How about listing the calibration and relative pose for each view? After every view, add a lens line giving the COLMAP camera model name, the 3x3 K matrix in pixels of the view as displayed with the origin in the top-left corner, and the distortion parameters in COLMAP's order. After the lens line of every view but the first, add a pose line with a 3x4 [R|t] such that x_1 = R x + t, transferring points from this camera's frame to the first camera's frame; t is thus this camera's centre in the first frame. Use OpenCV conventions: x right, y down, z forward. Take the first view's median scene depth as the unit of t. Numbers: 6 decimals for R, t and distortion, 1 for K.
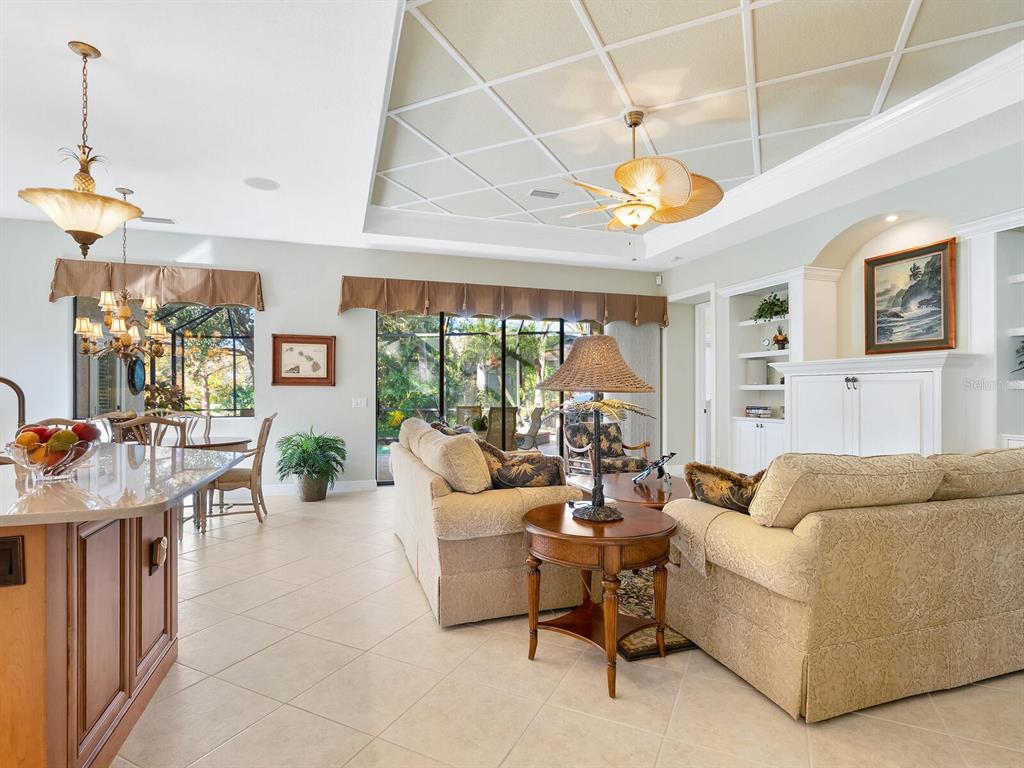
lens RADIAL K [[527.2, 0, 516.5], [0, 527.2, 393.6], [0, 0, 1]] dist [-0.006922, 0.000133]
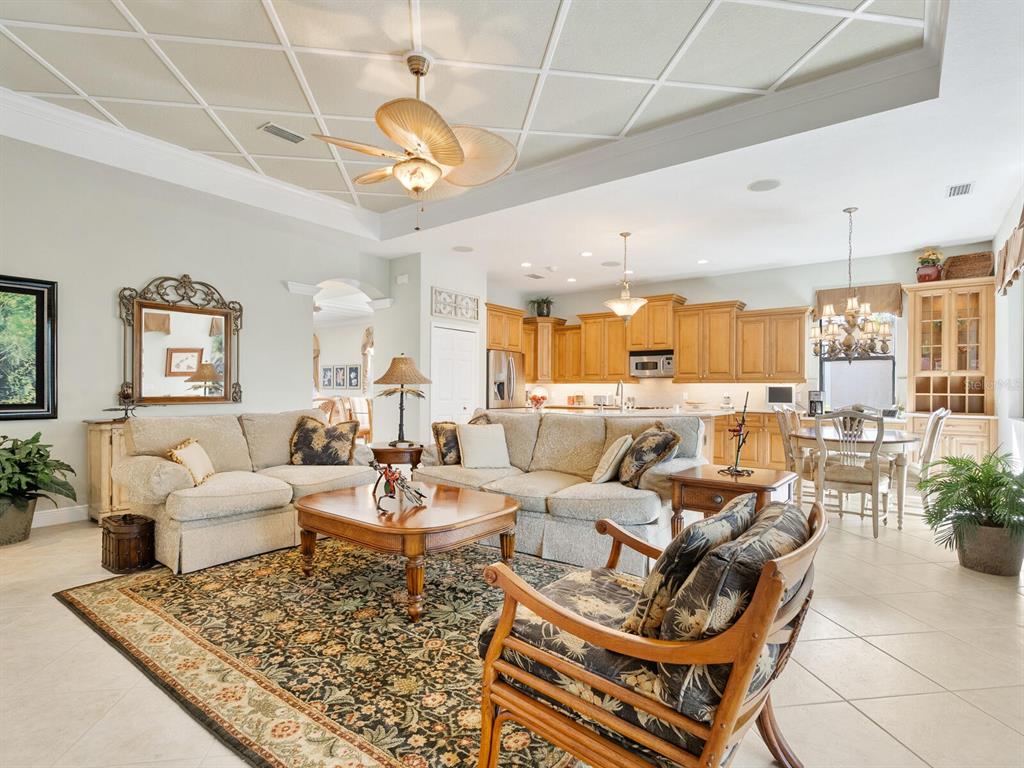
lens RADIAL K [[528.0, 0, 509.9], [0, 528.0, 383.8], [0, 0, 1]] dist [0.004099, 0.001834]
pose [[-0.838765, -0.010981, -0.544383, 0.381659], [-0.008983, 0.999940, -0.006329, 0.002481], [0.544419, -0.000418, -0.838813, 1.220714]]
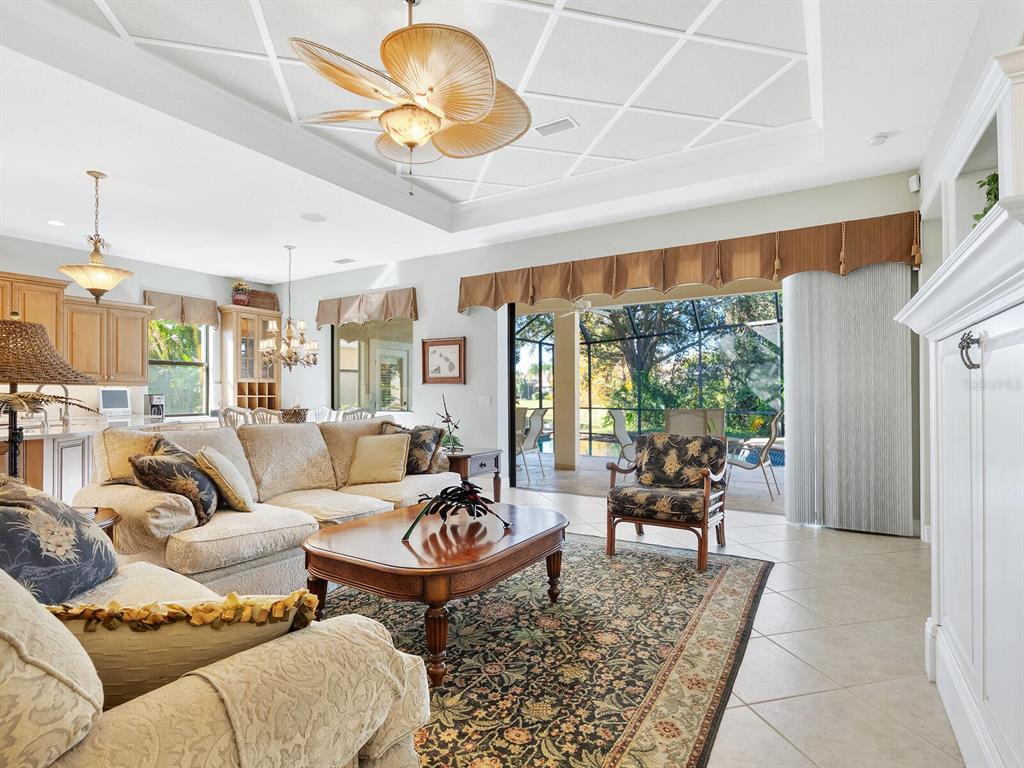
lens RADIAL K [[527.2, 0, 522.4], [0, 527.2, 388.7], [0, 0, 1]] dist [-0.006922, 0.000133]
pose [[0.643705, -0.009303, -0.765217, 0.567819], [0.000032, 0.999926, -0.012130, 0.007156], [0.765274, 0.007784, 0.643658, 0.449512]]
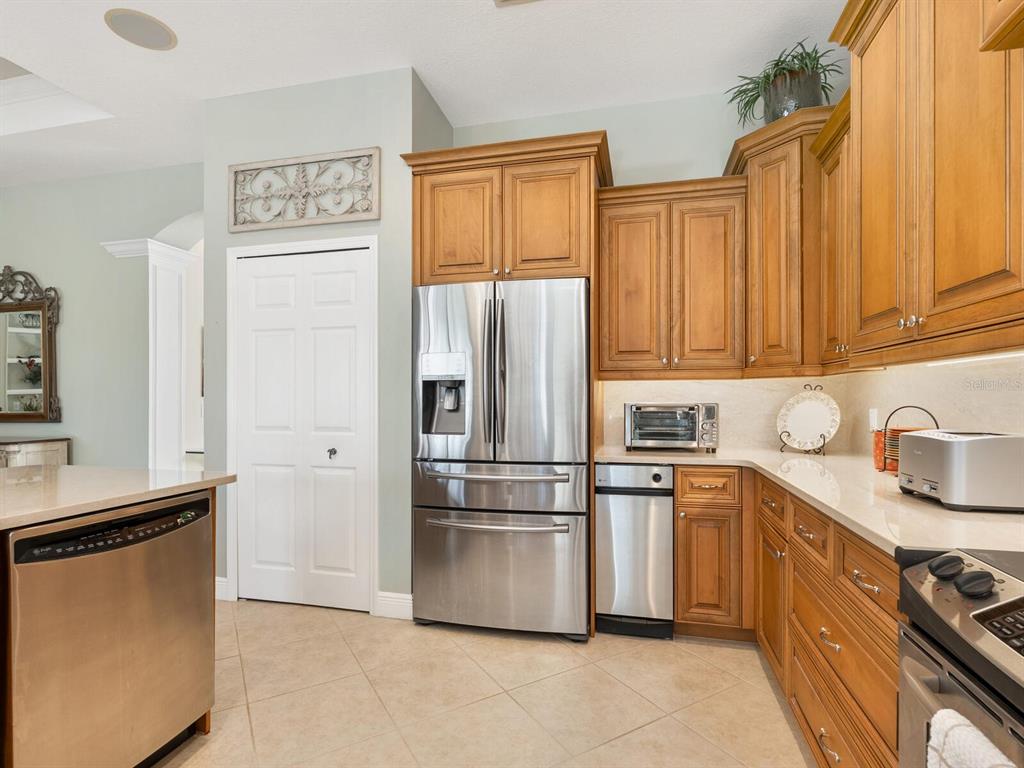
lens RADIAL K [[527.2, 0, 509.3], [0, 527.2, 391.5], [0, 0, 1]] dist [-0.006922, 0.000133]
pose [[-0.837354, 0.010768, 0.546555, -0.657107], [0.006443, 0.999931, -0.009829, 0.003339], [-0.546623, -0.004709, -0.837365, 0.377285]]
